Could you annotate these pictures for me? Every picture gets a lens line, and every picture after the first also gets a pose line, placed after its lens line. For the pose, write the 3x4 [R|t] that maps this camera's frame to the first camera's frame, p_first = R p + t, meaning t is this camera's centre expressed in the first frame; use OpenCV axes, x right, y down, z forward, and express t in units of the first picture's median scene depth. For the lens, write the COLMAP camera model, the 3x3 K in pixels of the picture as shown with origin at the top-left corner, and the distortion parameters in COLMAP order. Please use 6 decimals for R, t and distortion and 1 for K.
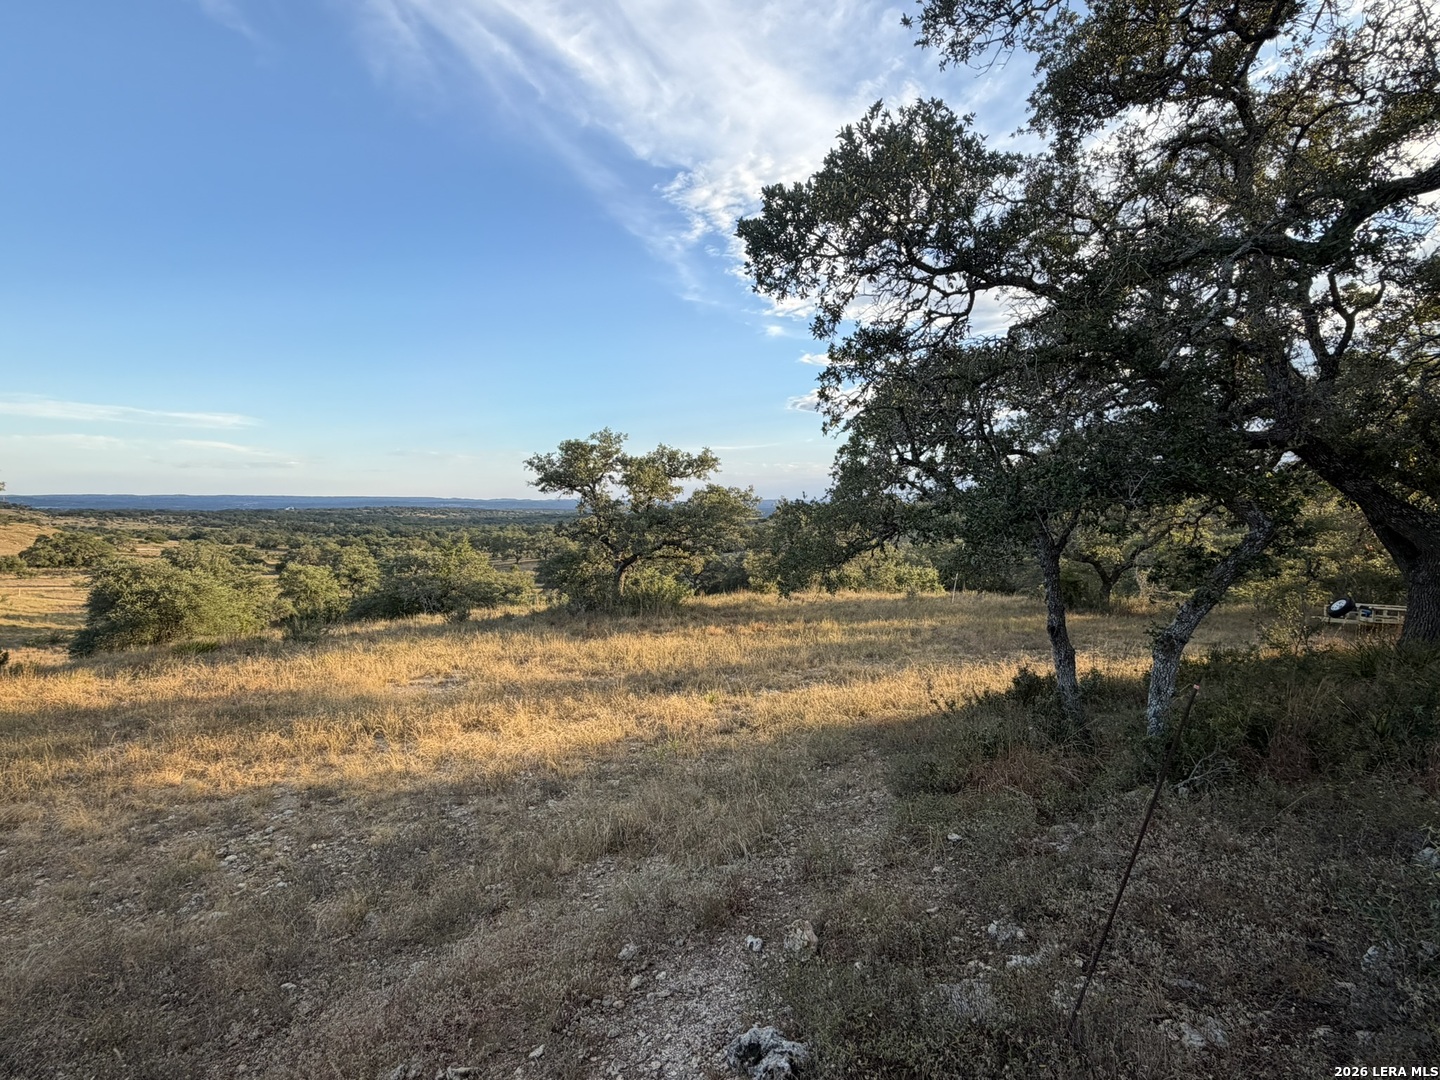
lens RADIAL K [[708.0, 0, 720.0], [0, 708.0, 540.0], [0, 0, 1]] dist [-0.000010, 0.000151]
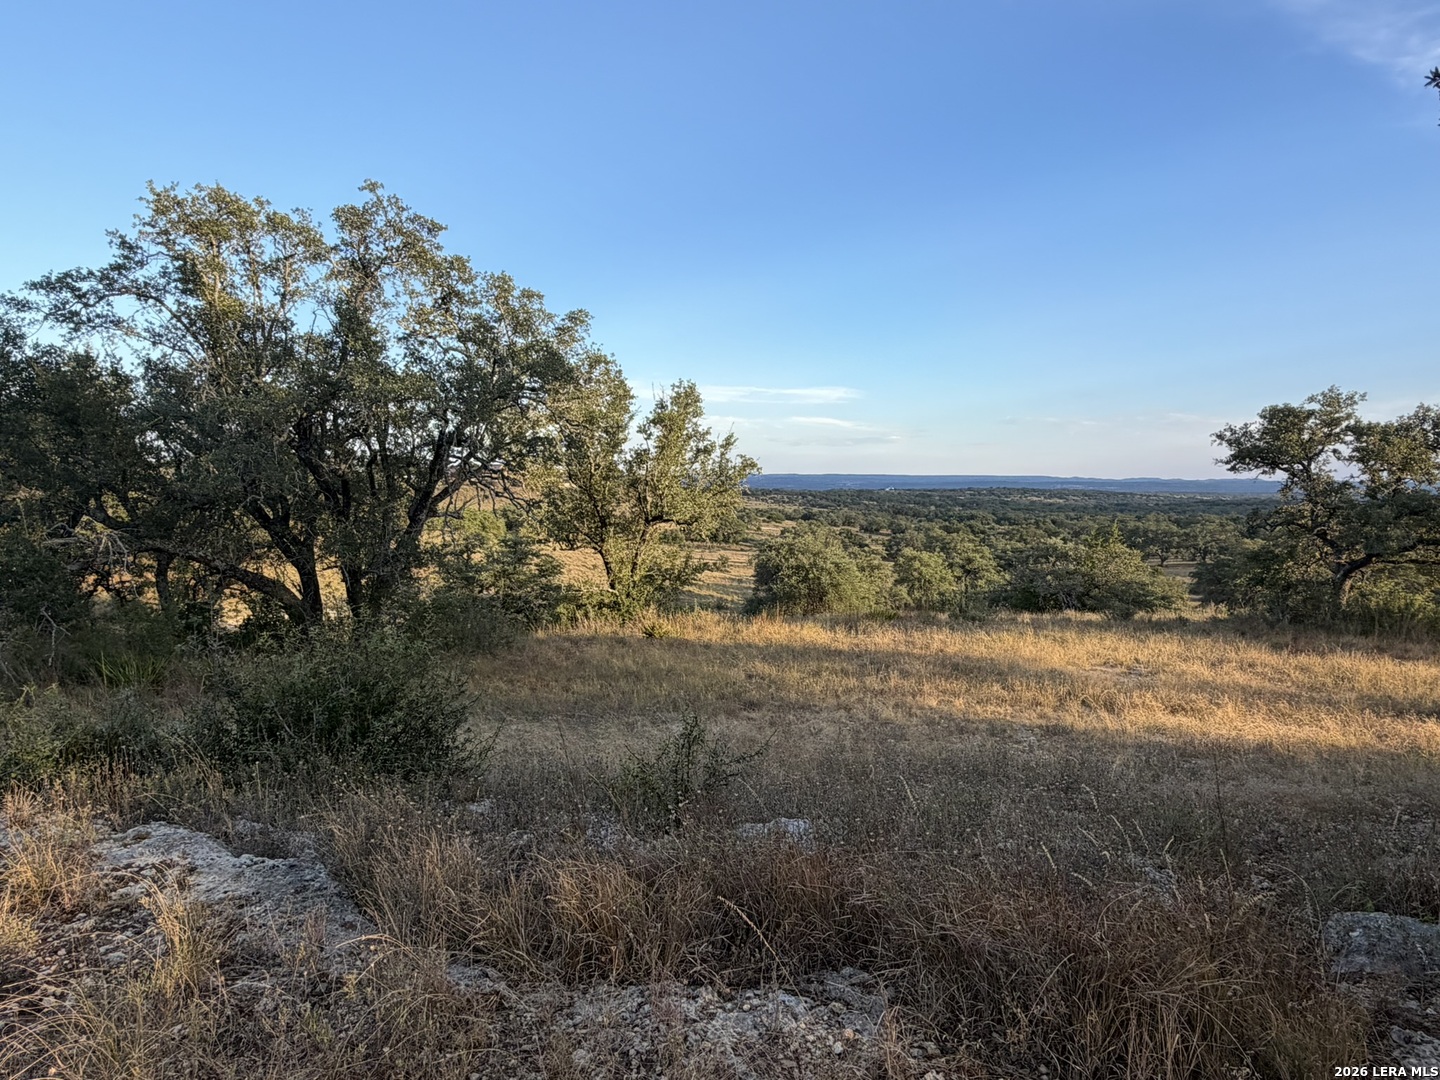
lens RADIAL K [[916.9, 0, 720.0], [0, 916.9, 540.0], [0, 0, 1]] dist [0.000403, 0.000011]
pose [[0.748494, 0.045092, -0.661607, 0.003508], [-0.038890, 0.998953, 0.024086, 0.004666], [0.662001, 0.007702, 0.749464, -0.103716]]
